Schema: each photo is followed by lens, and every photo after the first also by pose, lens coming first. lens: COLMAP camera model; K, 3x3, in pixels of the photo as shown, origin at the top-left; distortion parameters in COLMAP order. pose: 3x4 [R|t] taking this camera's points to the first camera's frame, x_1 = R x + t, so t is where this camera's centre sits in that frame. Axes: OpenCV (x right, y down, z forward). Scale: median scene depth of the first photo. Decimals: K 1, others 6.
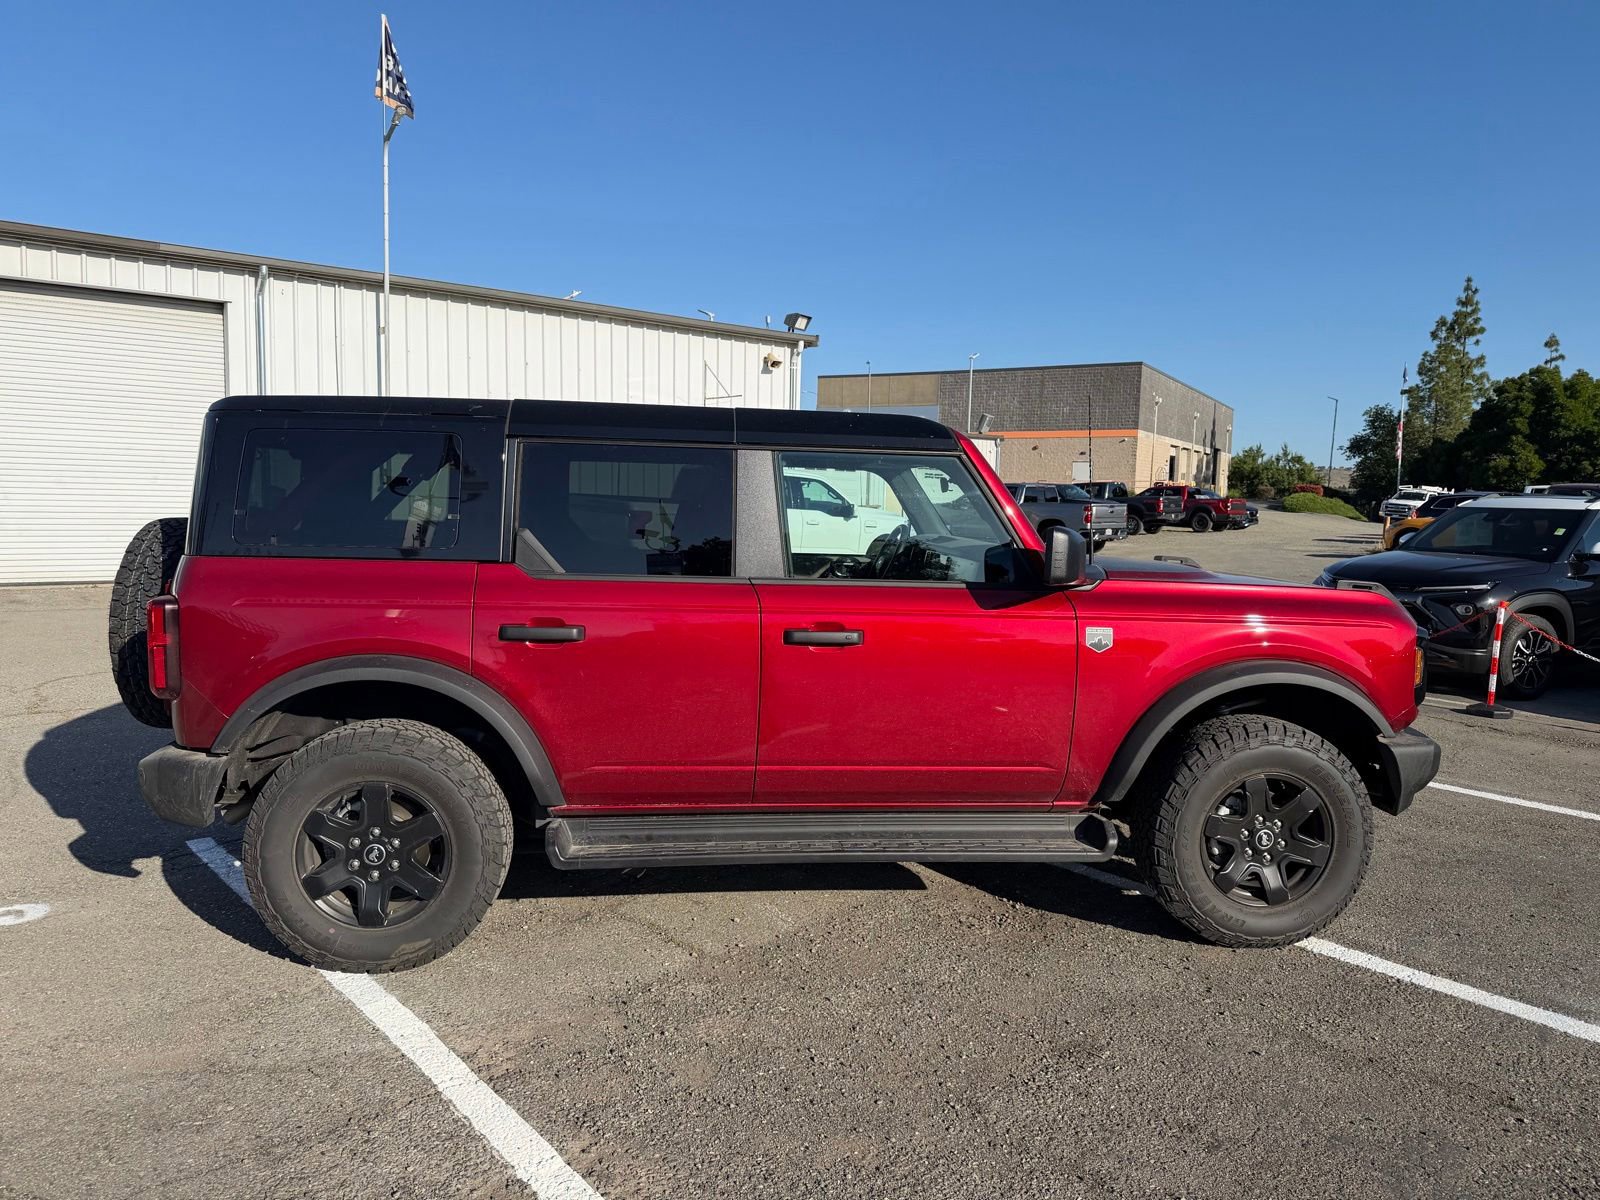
lens RADIAL K [[1103.5, 0, 800.0], [0, 1103.5, 600.0], [0, 0, 1]] dist [0.006028, -0.005367]
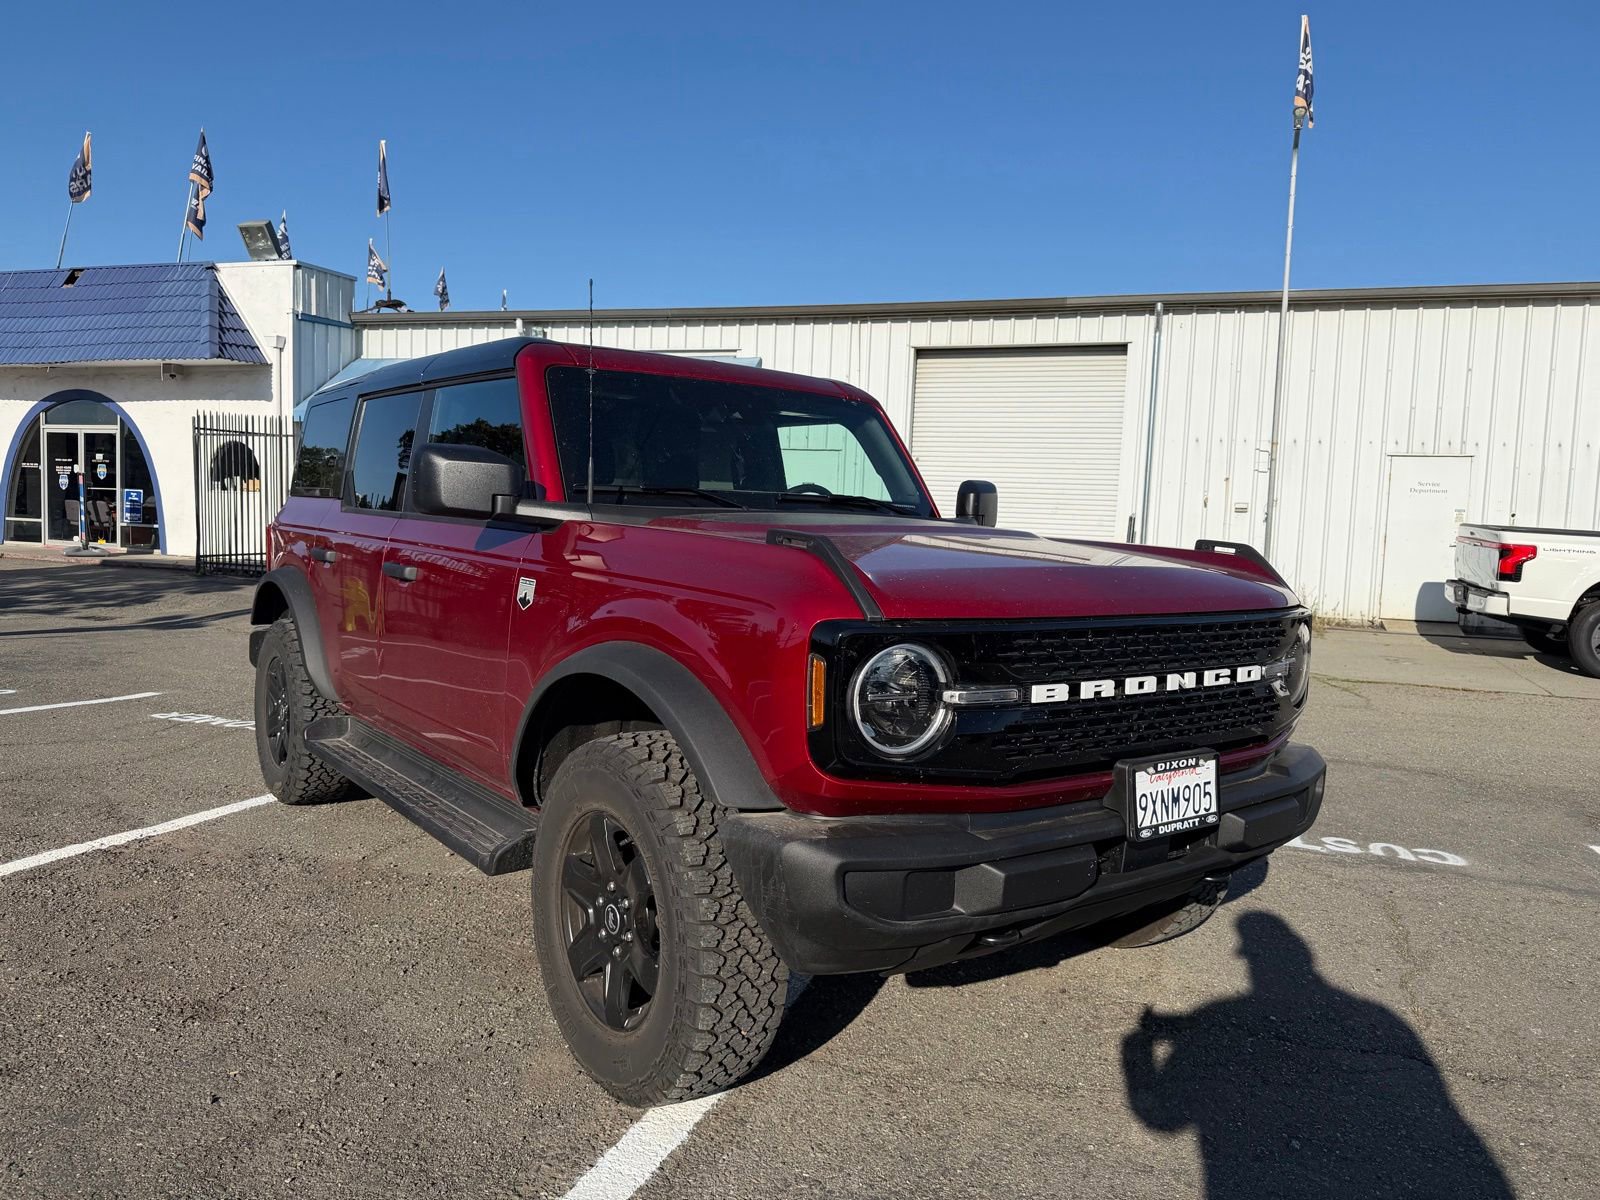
lens RADIAL K [[1182.8, 0, 865.8], [0, 1182.8, 603.3], [0, 0, 1]] dist [0.000943, -0.001393]
pose [[0.494607, 0.068335, -0.866426, 0.352018], [-0.111550, 0.993650, 0.014690, -0.008076], [0.861928, 0.089384, 0.499089, 0.228941]]
